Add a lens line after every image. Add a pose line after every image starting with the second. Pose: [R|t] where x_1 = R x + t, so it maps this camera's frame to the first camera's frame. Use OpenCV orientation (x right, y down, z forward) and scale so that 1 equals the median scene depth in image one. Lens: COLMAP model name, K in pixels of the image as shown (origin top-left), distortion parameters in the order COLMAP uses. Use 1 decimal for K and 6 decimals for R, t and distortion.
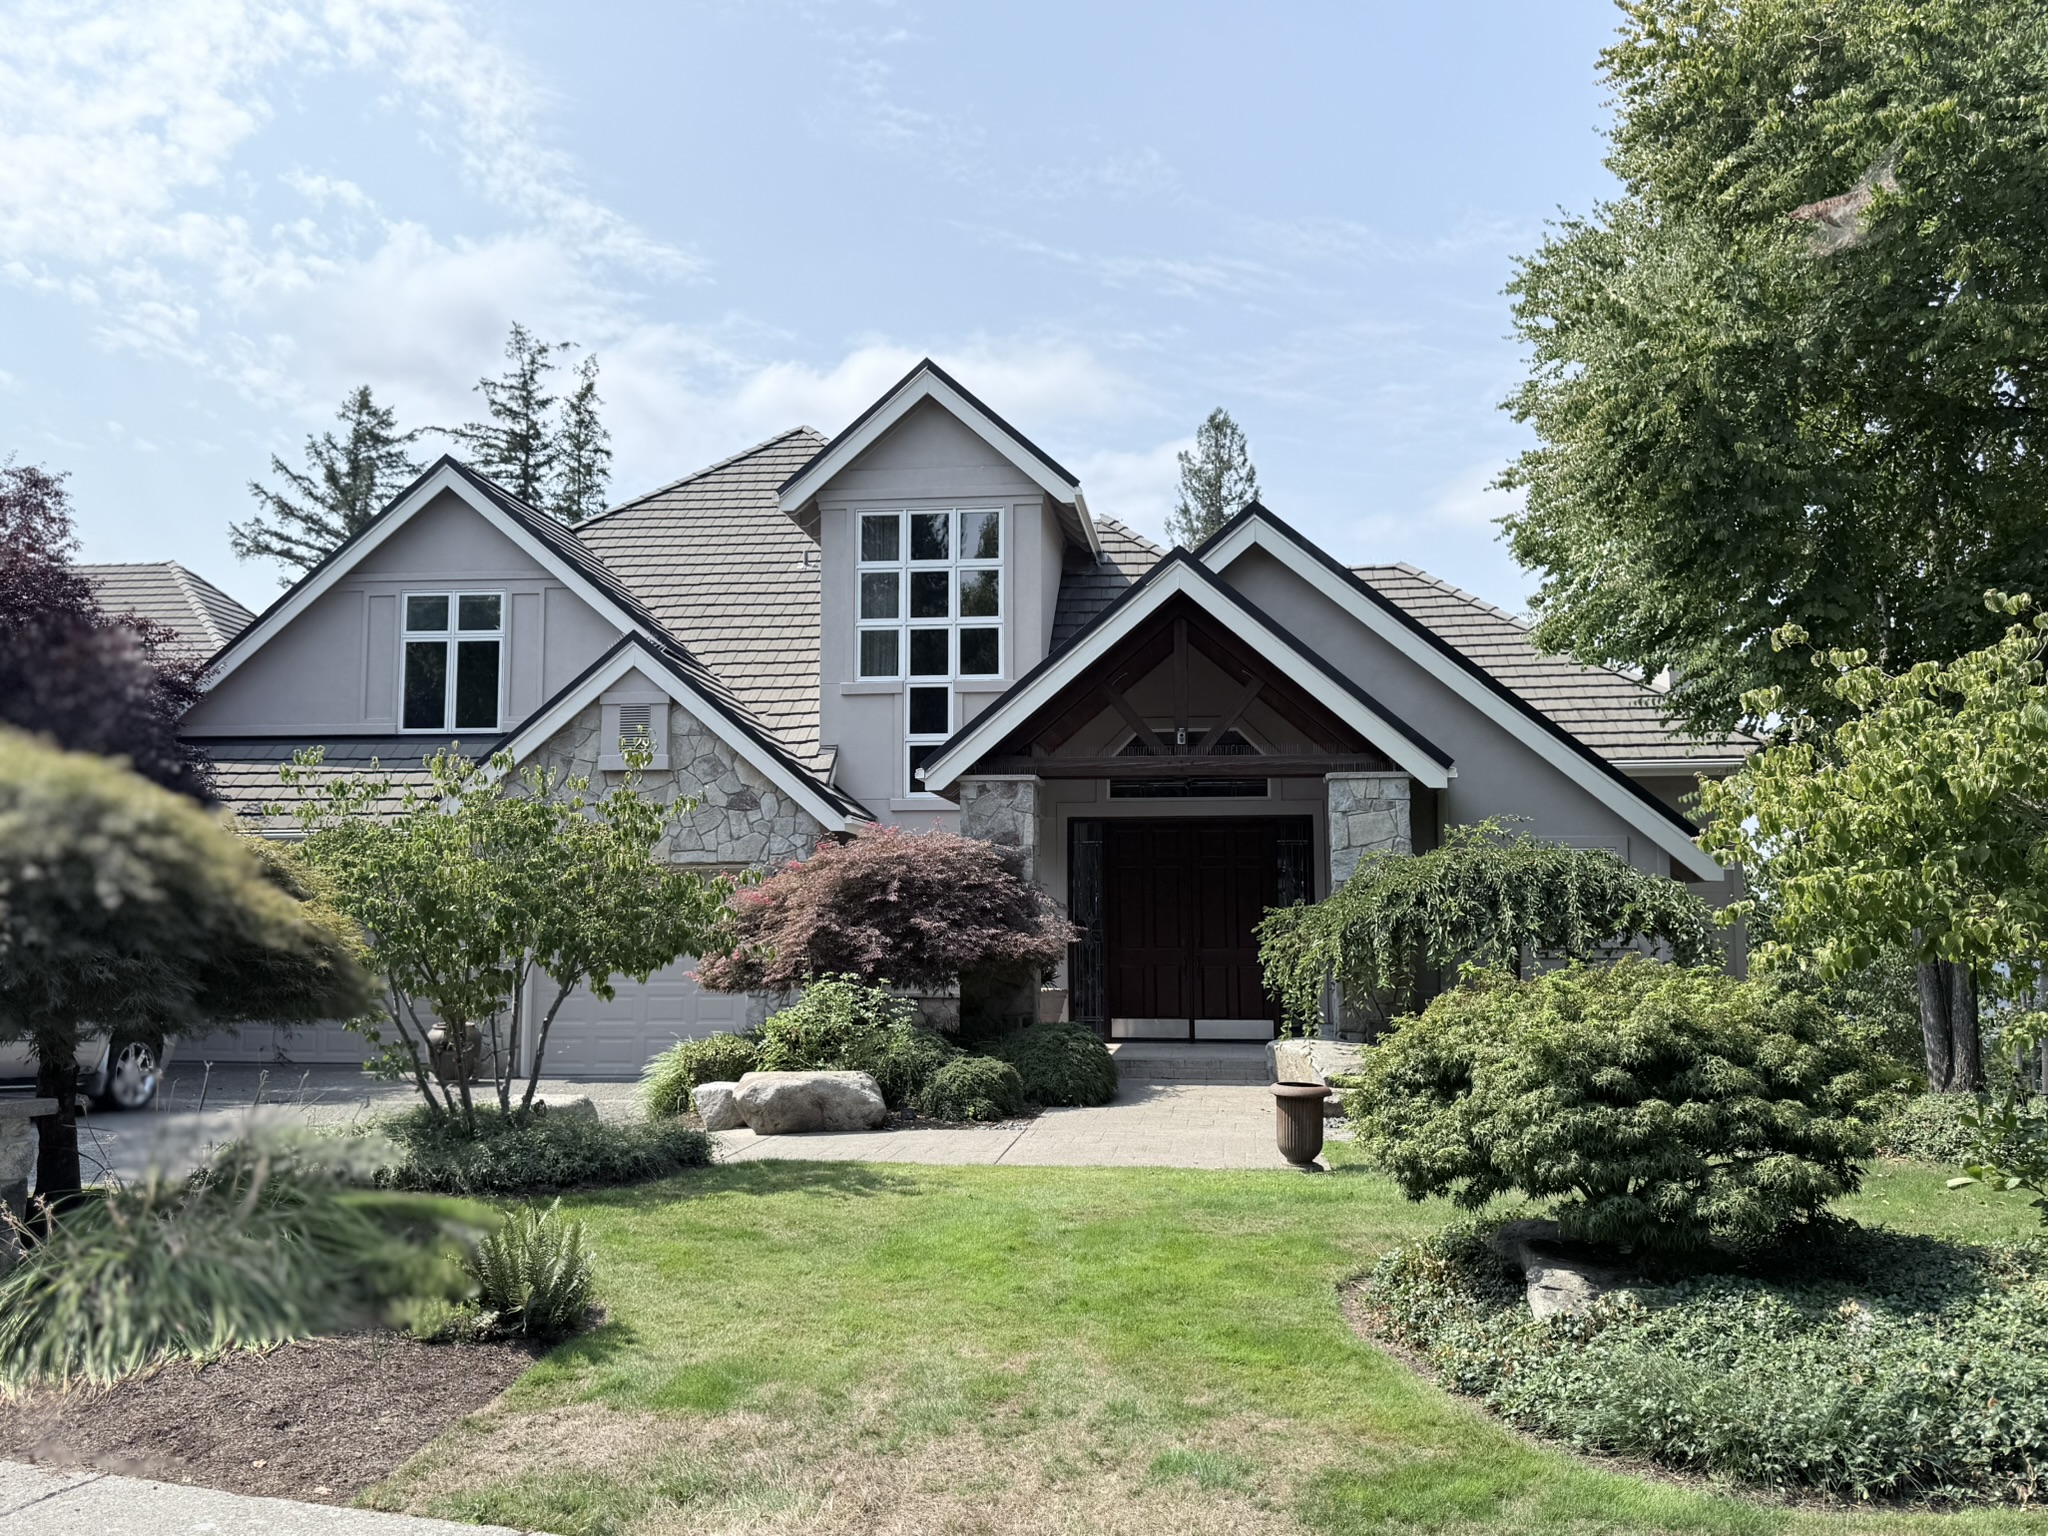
lens RADIAL K [[1673.2, 0, 1017.9], [0, 1673.2, 762.9], [0, 0, 1]] dist [0.085841, -0.001673]
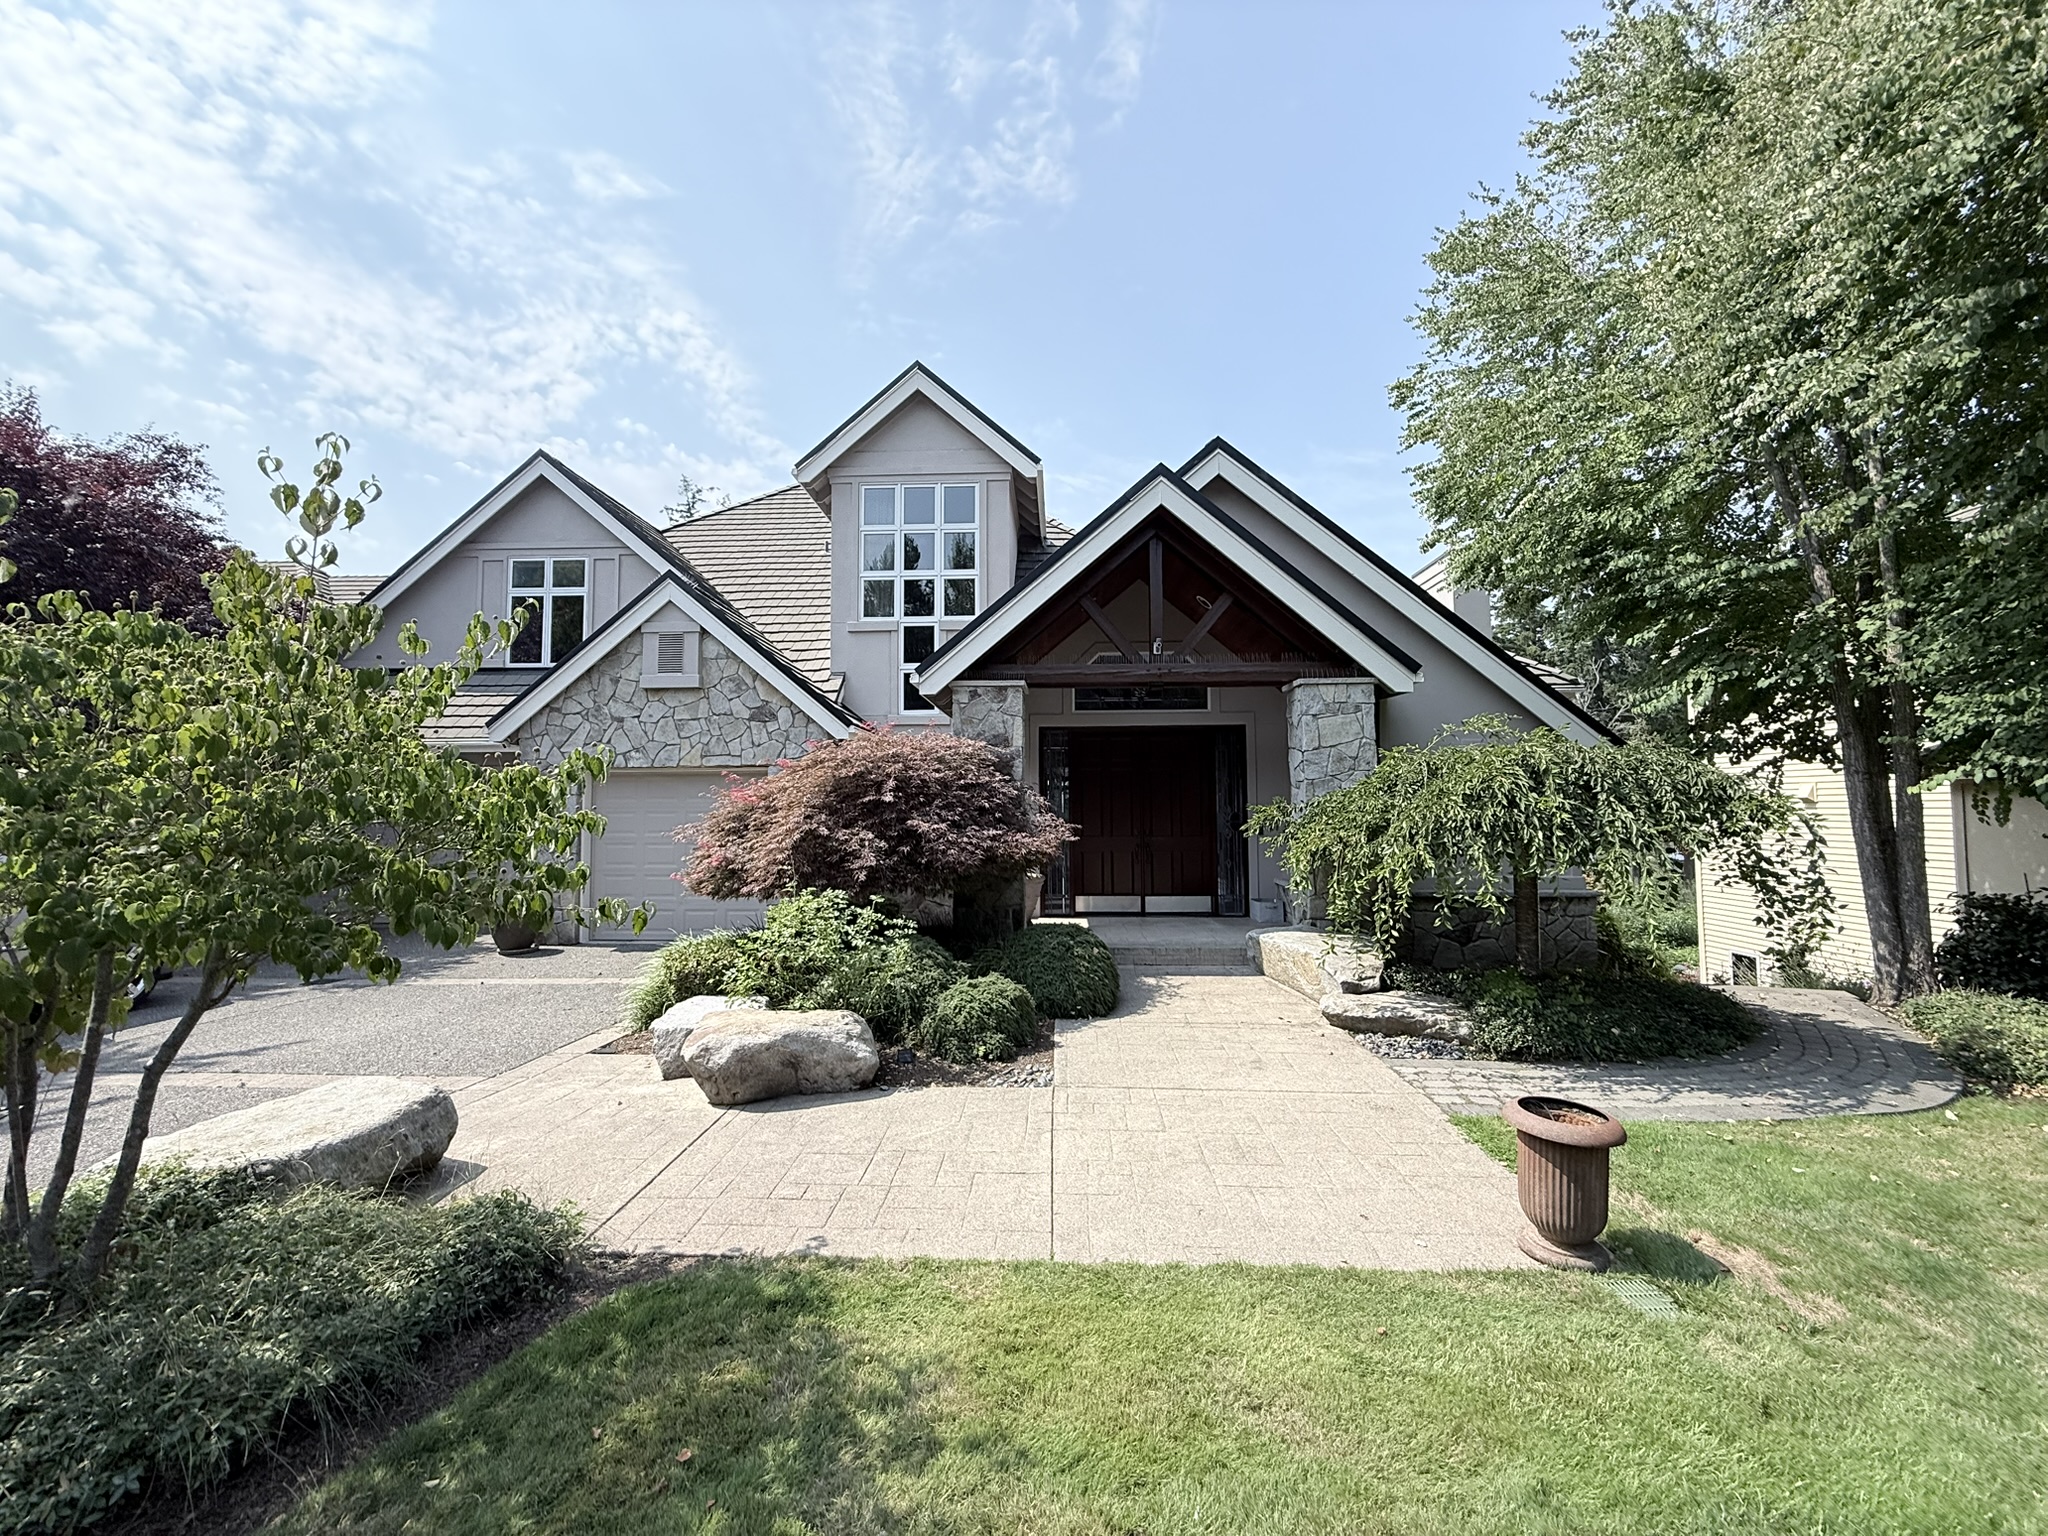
lens RADIAL K [[816.8, 0, 1014.8], [0, 816.8, 755.8], [0, 0, 1]] dist [0.002558, -0.000012]
pose [[0.997233, 0.001097, 0.074333, -0.033860], [-0.003957, 0.999257, 0.038330, 0.034955], [-0.074236, -0.038518, 0.996497, 0.483132]]
